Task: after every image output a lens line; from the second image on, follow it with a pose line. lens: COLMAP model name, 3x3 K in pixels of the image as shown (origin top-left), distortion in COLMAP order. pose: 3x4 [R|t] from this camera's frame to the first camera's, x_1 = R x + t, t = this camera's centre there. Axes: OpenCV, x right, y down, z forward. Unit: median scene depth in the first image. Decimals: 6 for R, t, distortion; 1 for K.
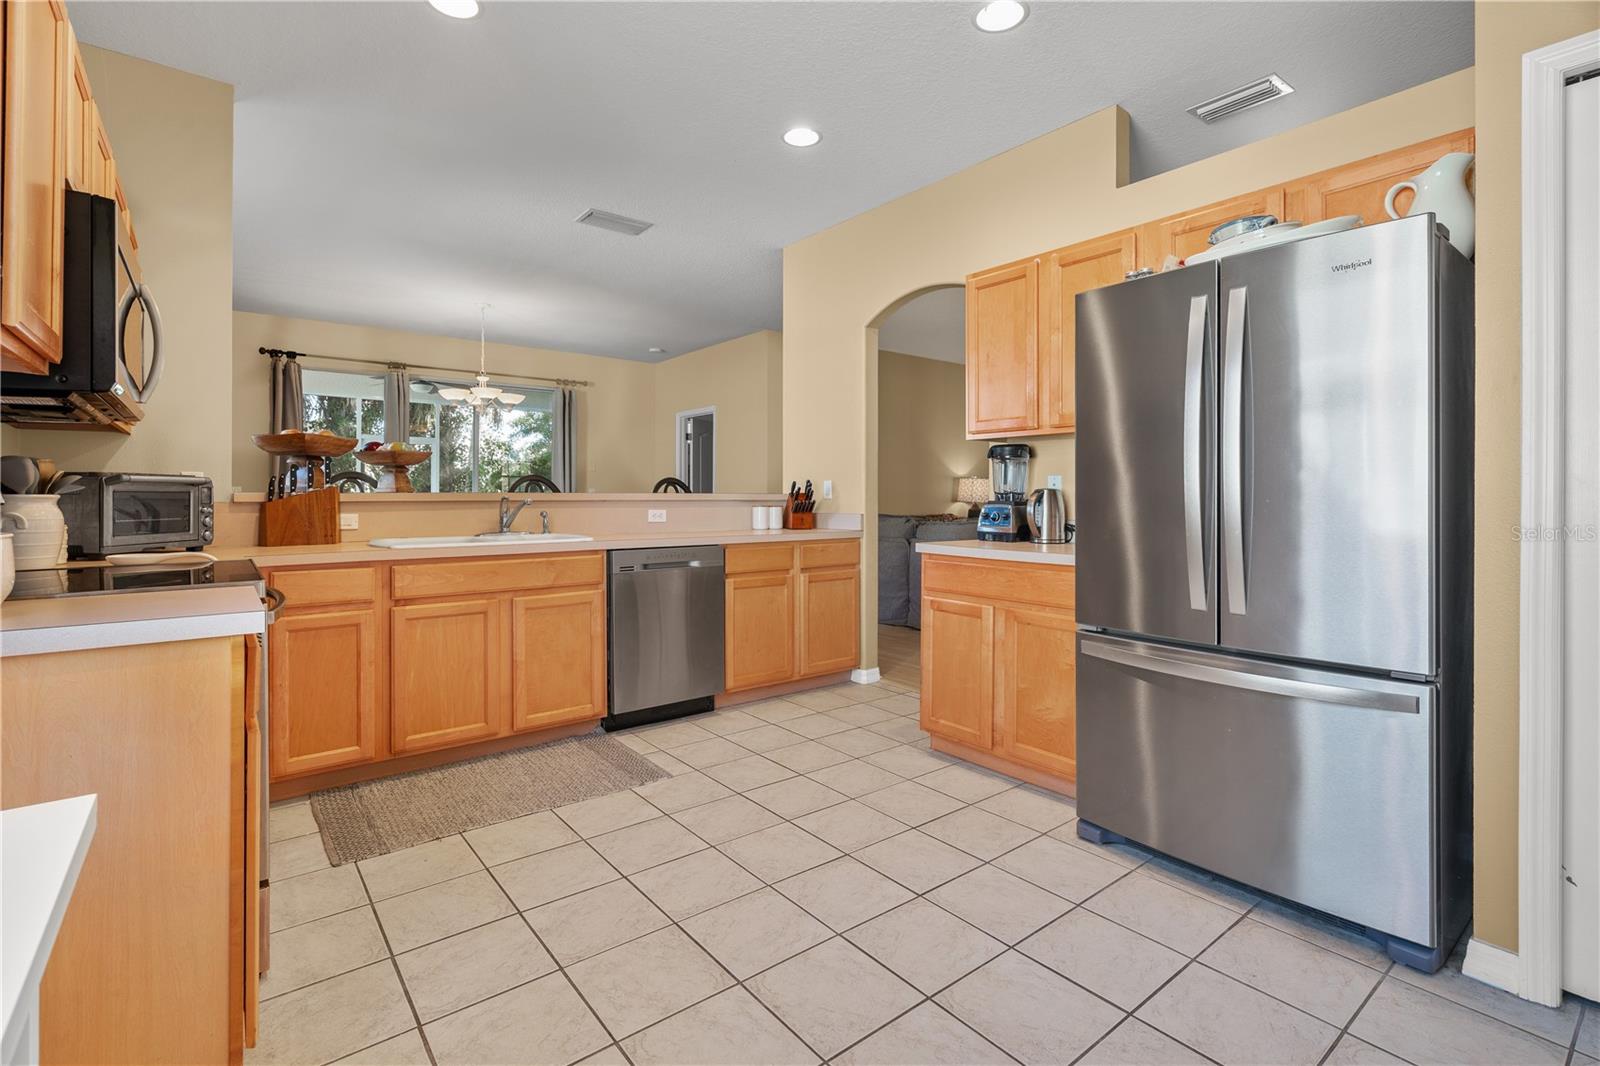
lens RADIAL K [[738.0, 0, 796.2], [0, 738.0, 491.3], [0, 0, 1]] dist [-0.003269, 0.000043]
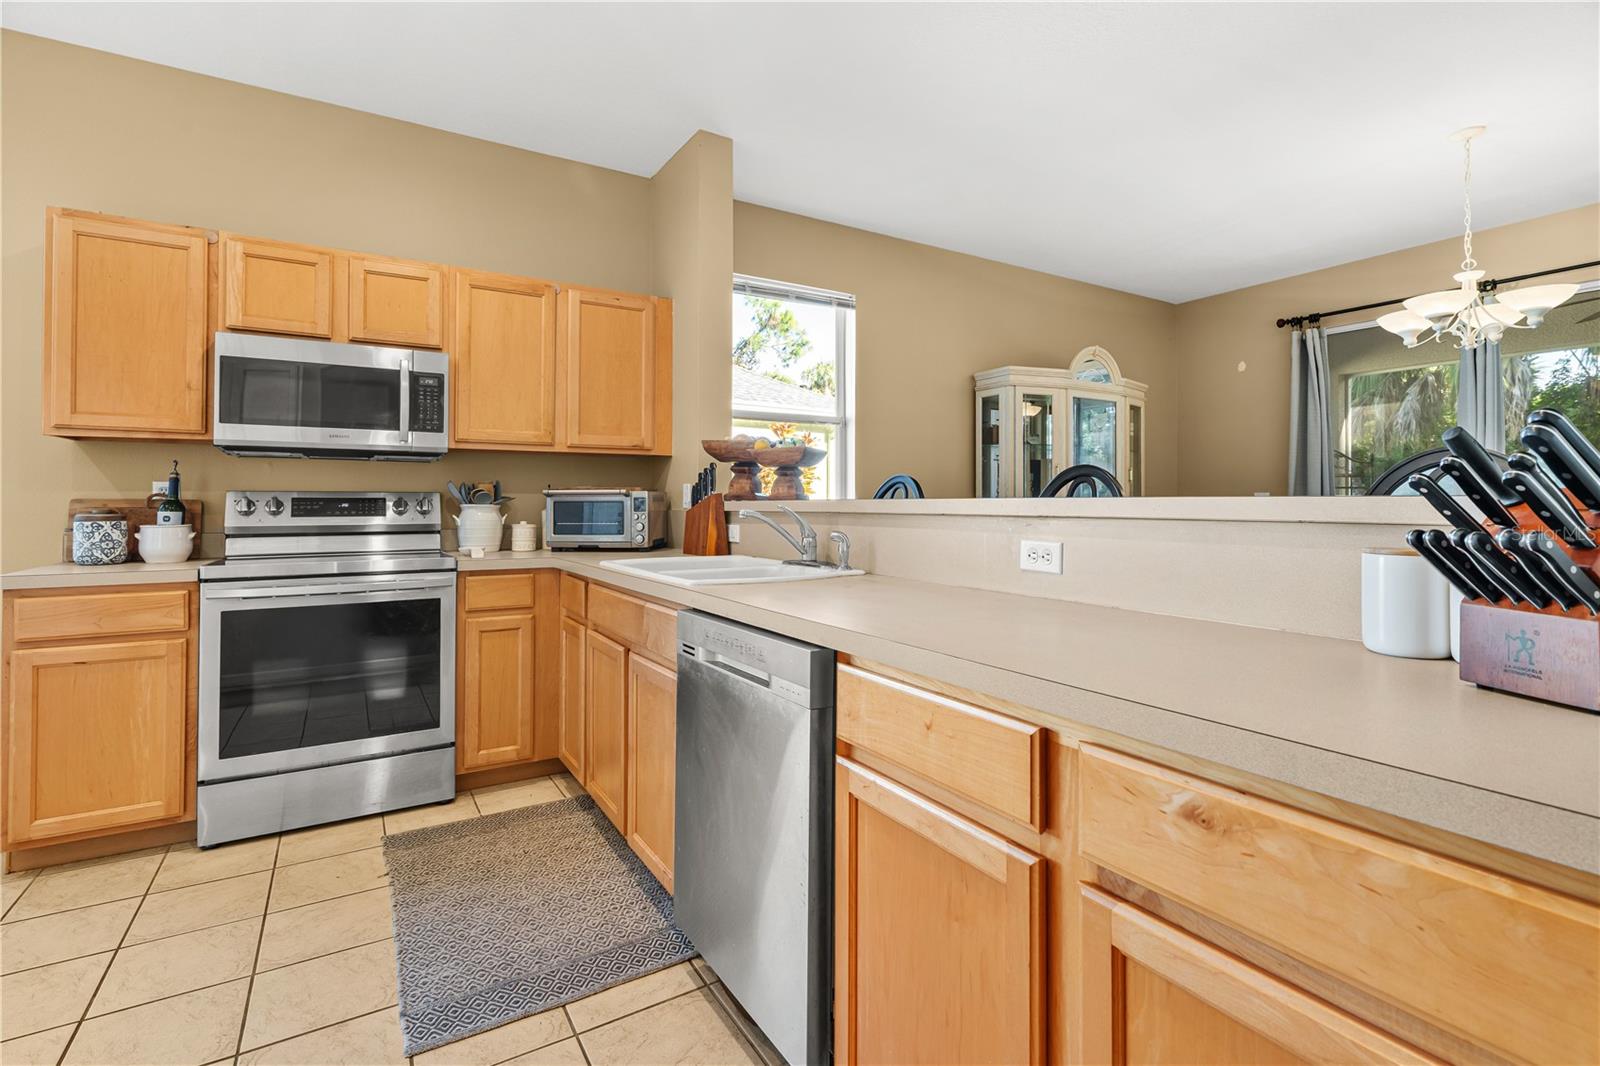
lens RADIAL K [[740.3, 0, 803.5], [0, 740.3, 492.0], [0, 0, 1]] dist [-0.003275, 0.000922]
pose [[-0.114653, -0.015095, -0.993291, 0.278388], [0.007935, 0.999839, -0.016111, 0.005675], [0.993374, -0.009729, -0.114514, 1.172564]]
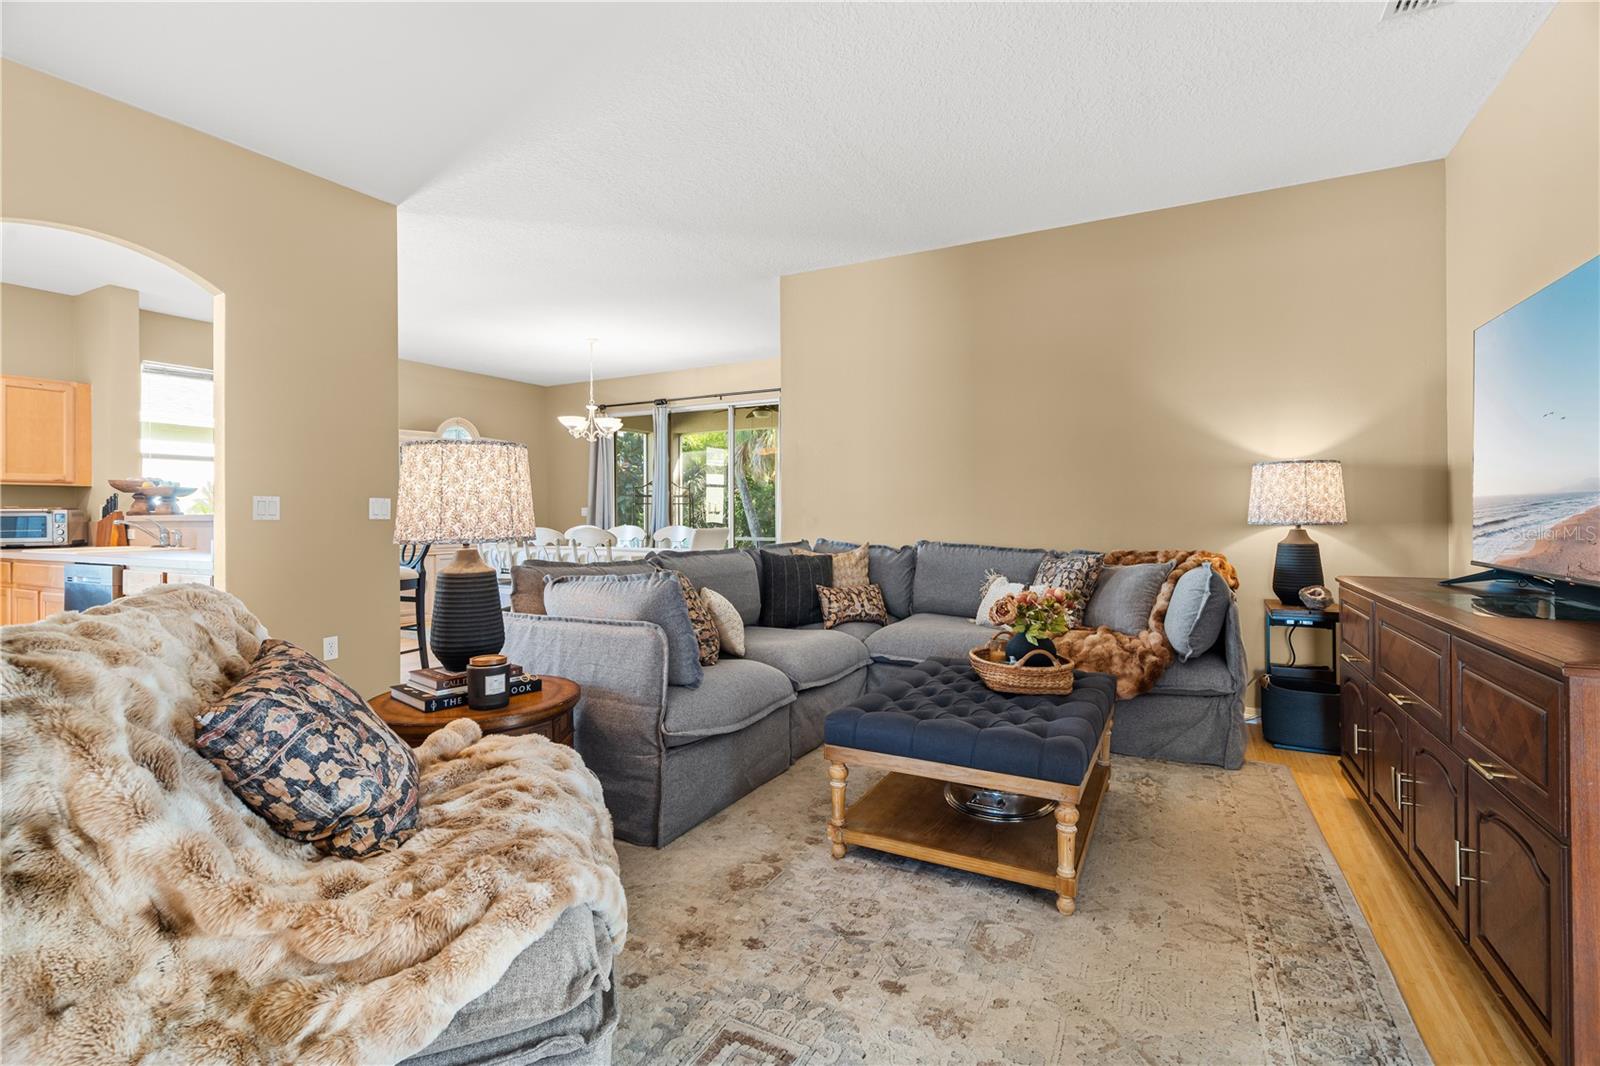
lens RADIAL K [[734.4, 0, 797.1], [0, 734.4, 509.8], [0, 0, 1]] dist [-0.001287, 0.000640]
pose [[0.397624, -0.005931, -0.917529, 1.379908], [0.013039, 0.999915, -0.000813, 0.008695], [0.917456, -0.011640, 0.397667, 1.661055]]
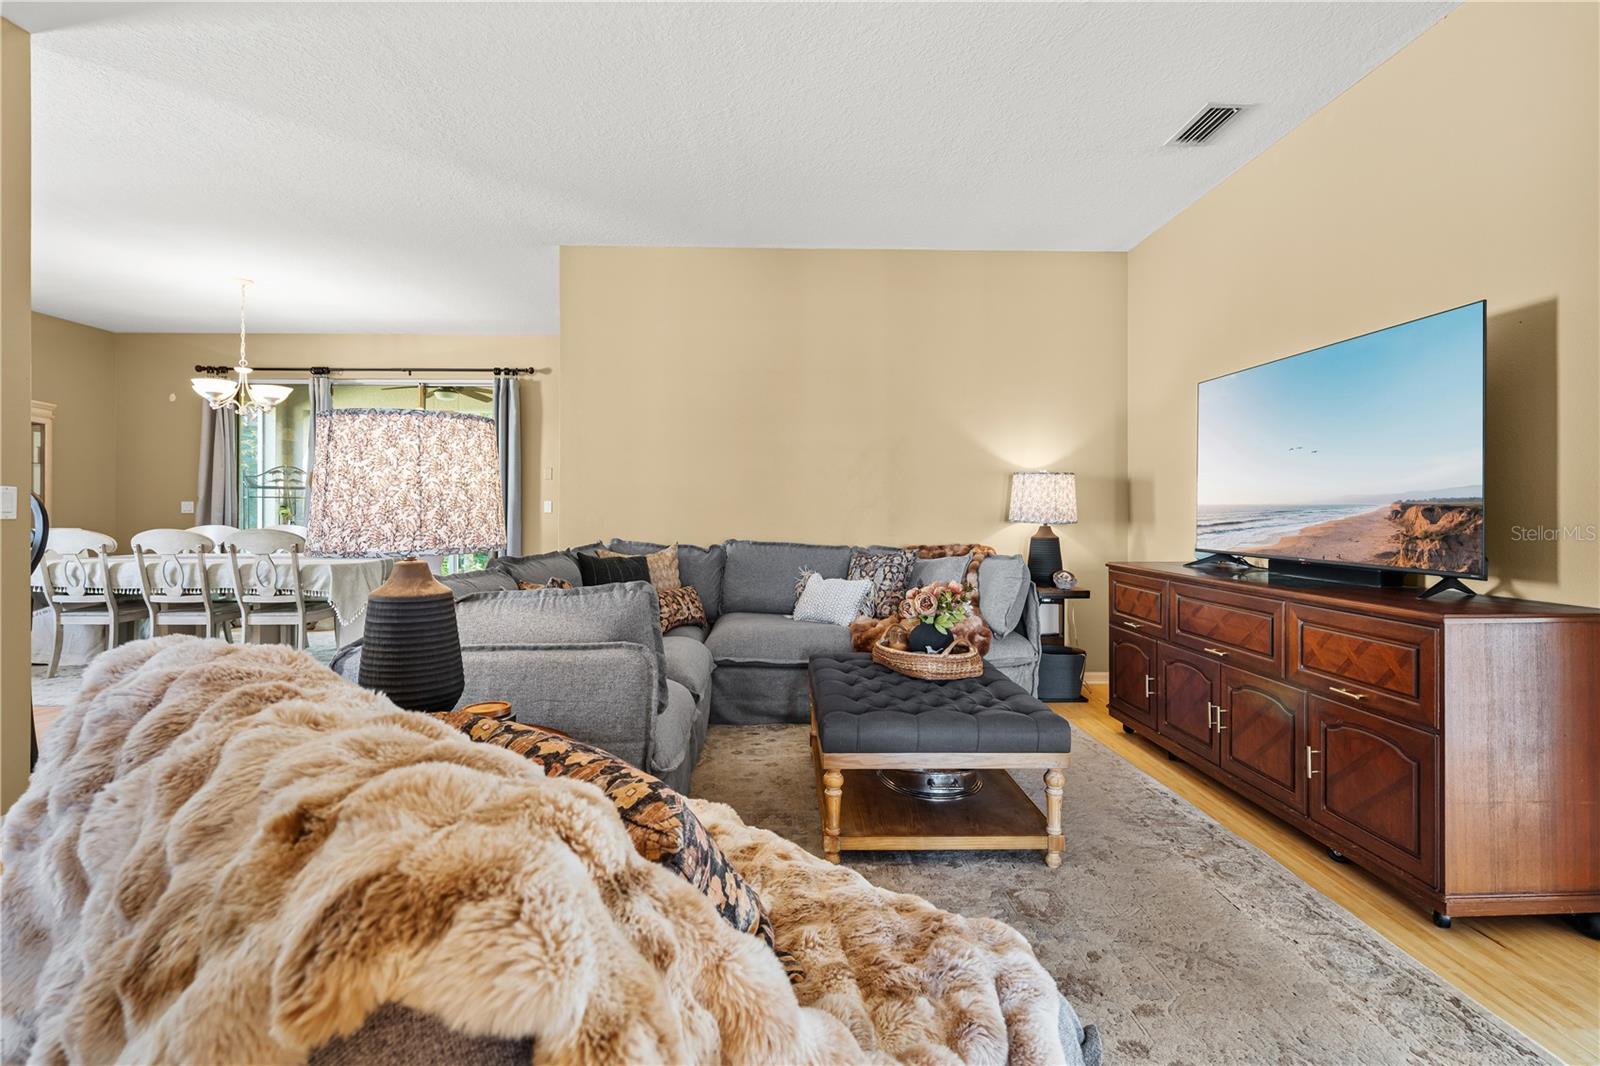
lens RADIAL K [[733.4, 0, 797.4], [0, 733.4, 509.1], [0, 0, 1]] dist [-0.002285, 0.000546]
pose [[0.797624, 0.000472, -0.603154, 1.132316], [0.004746, 0.999964, 0.007060, 0.002770], [0.603136, -0.008494, 0.797593, 1.410393]]
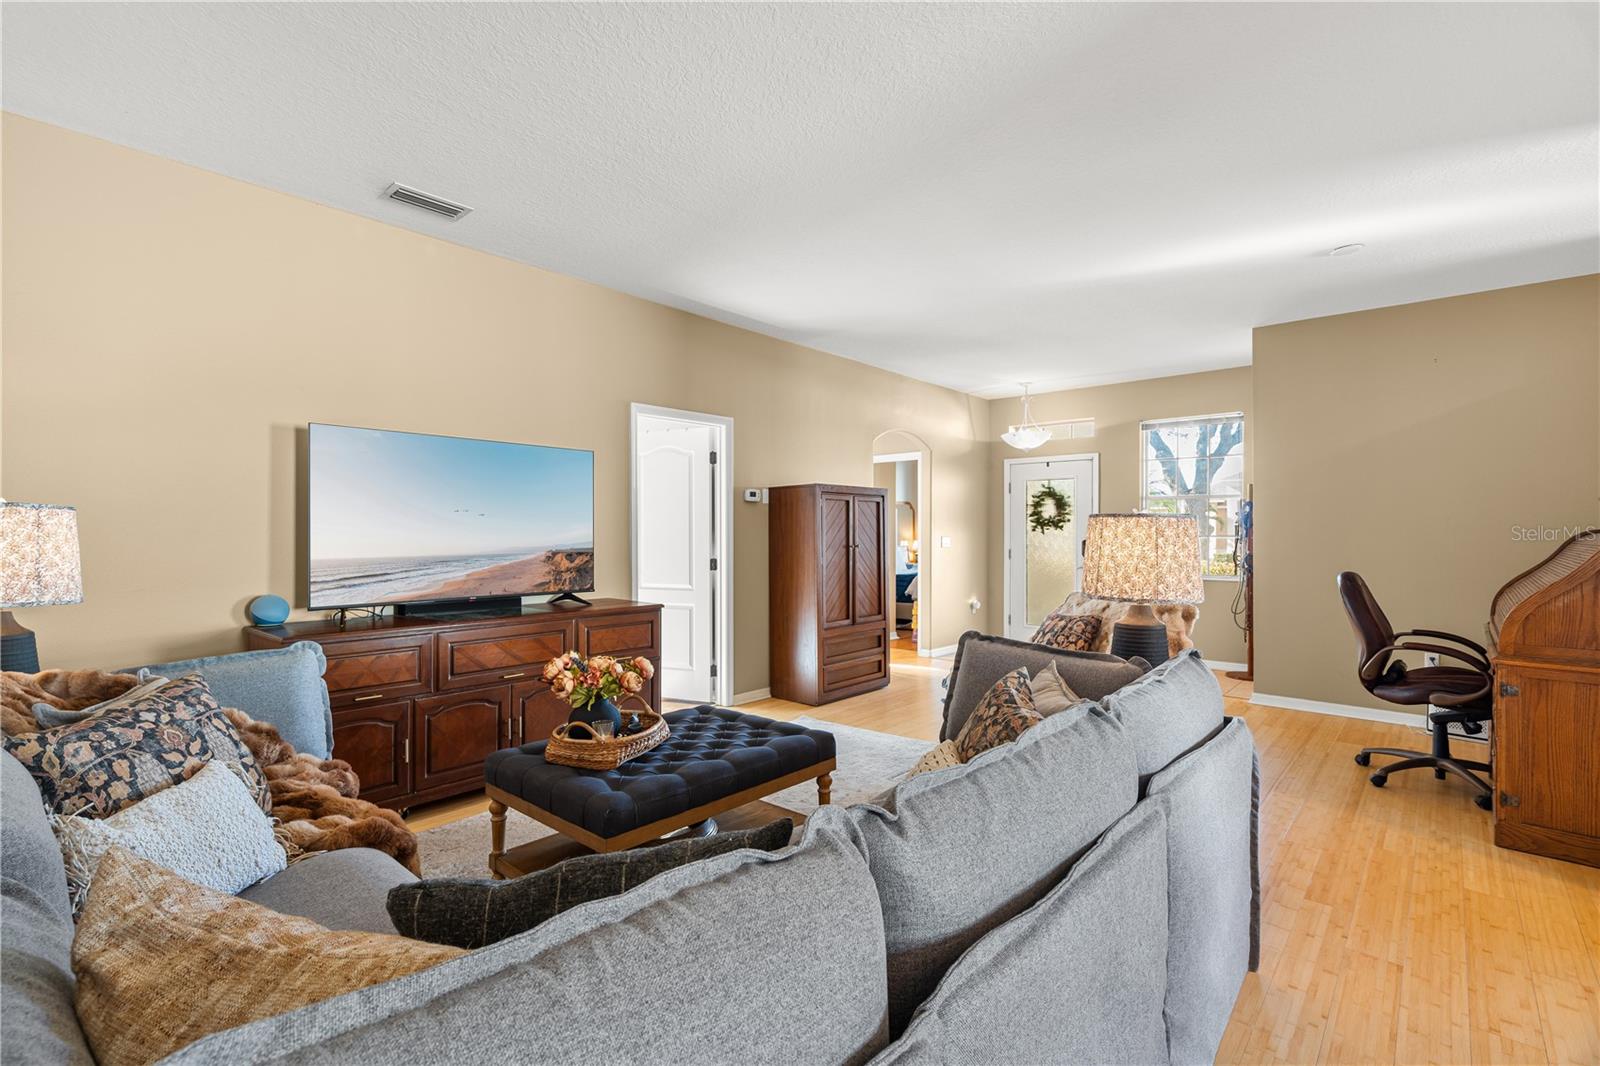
lens RADIAL K [[718.4, 0, 802.0], [0, 718.4, 531.3], [0, 0, 1]] dist [-0.001060, 0.000041]
pose [[-0.174724, -0.003516, 0.984611, -0.100699], [-0.008072, 0.999965, 0.002139, -0.036397], [-0.984584, -0.007574, -0.174746, 2.166235]]
